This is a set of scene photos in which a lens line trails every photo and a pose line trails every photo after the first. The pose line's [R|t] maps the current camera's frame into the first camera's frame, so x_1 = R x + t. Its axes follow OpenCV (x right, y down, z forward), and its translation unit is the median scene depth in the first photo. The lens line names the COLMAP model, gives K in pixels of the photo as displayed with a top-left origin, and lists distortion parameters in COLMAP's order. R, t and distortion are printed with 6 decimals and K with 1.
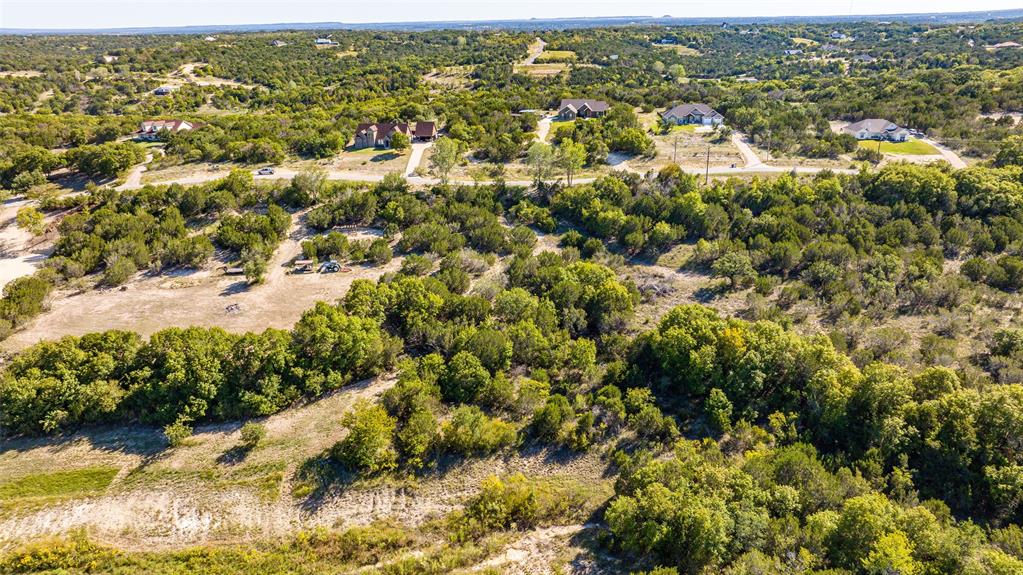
lens RADIAL K [[719.4, 0, 510.9], [0, 719.4, 287.1], [0, 0, 1]] dist [-0.041211, 0.043581]
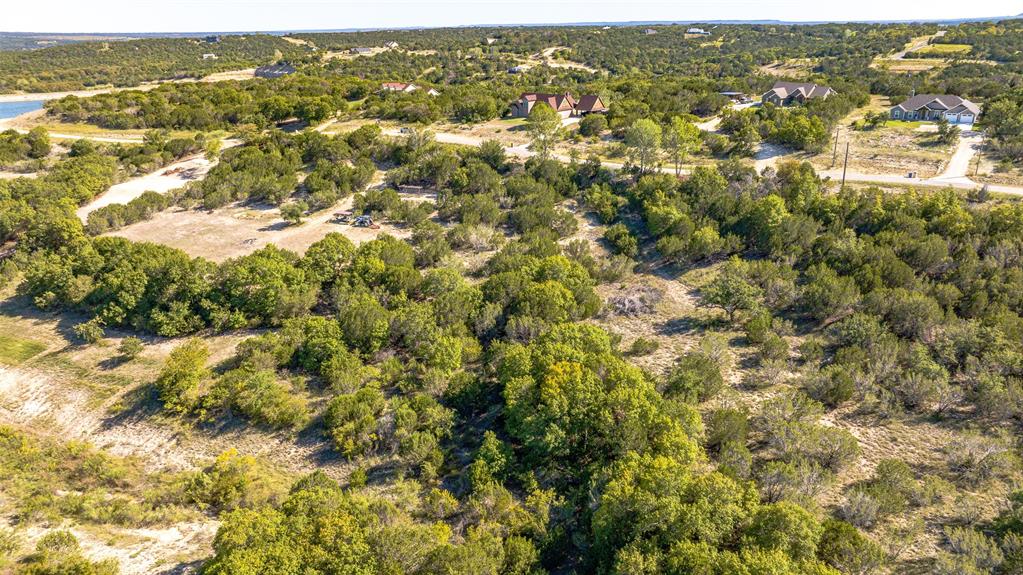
lens RADIAL K [[719.4, 0, 506.8], [0, 719.4, 288.7], [0, 0, 1]] dist [-0.041211, 0.043581]
pose [[0.845101, 0.191483, -0.499137, 0.435466], [-0.188530, 0.980417, 0.056910, -0.031981], [0.500260, 0.046008, 0.864652, 0.252614]]
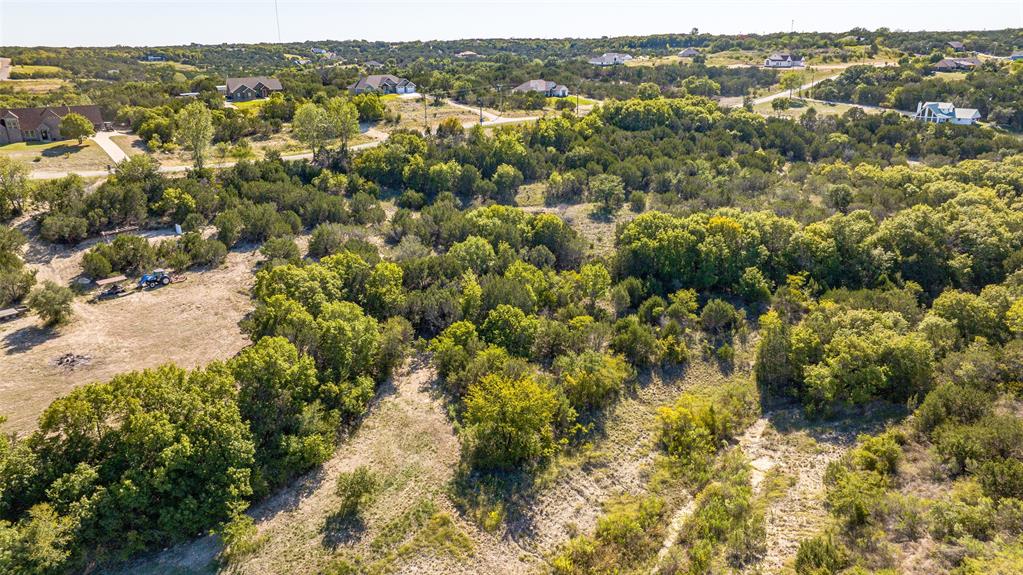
lens RADIAL K [[719.4, 0, 511.8], [0, 719.4, 283.0], [0, 0, 1]] dist [-0.041211, 0.043581]
pose [[0.743288, -0.208146, 0.635766, -0.435608], [0.237499, 0.970560, 0.040091, 0.027966], [-0.625394, 0.121195, 0.770840, 0.283805]]
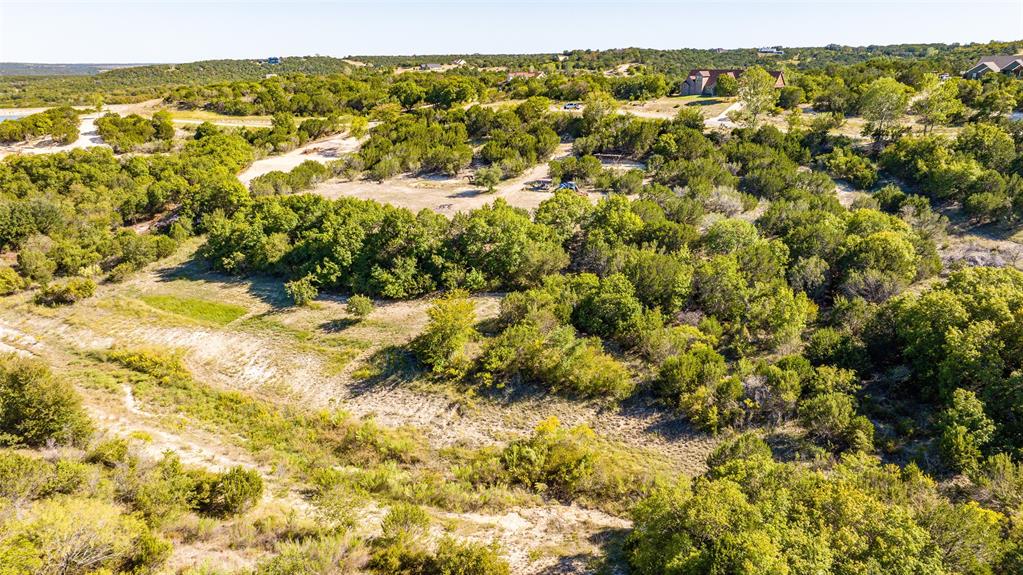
lens RADIAL K [[719.4, 0, 510.9], [0, 719.4, 285.8], [0, 0, 1]] dist [-0.041211, 0.043581]
pose [[0.819515, 0.183159, -0.542999, 0.192673], [-0.204025, 0.978714, 0.022208, 0.084218], [0.535508, 0.092585, 0.839440, 0.243958]]
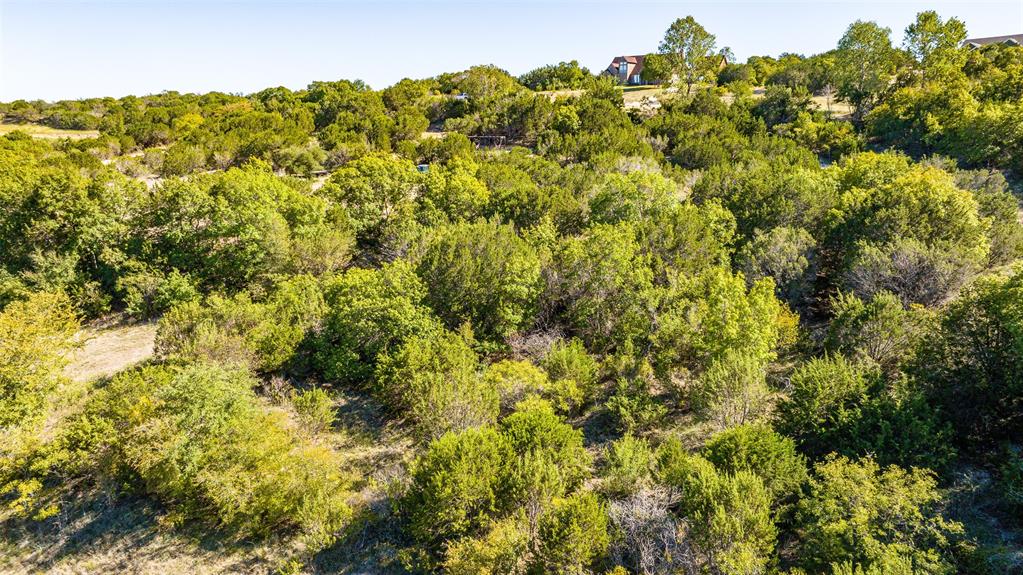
lens RADIAL K [[719.4, 0, 511.1], [0, 719.4, 294.3], [0, 0, 1]] dist [-0.041211, 0.043581]
pose [[0.849824, 0.135889, -0.509248, 0.134255], [-0.191488, 0.979774, -0.058106, 0.090768], [0.491052, 0.146895, 0.858656, 0.551374]]
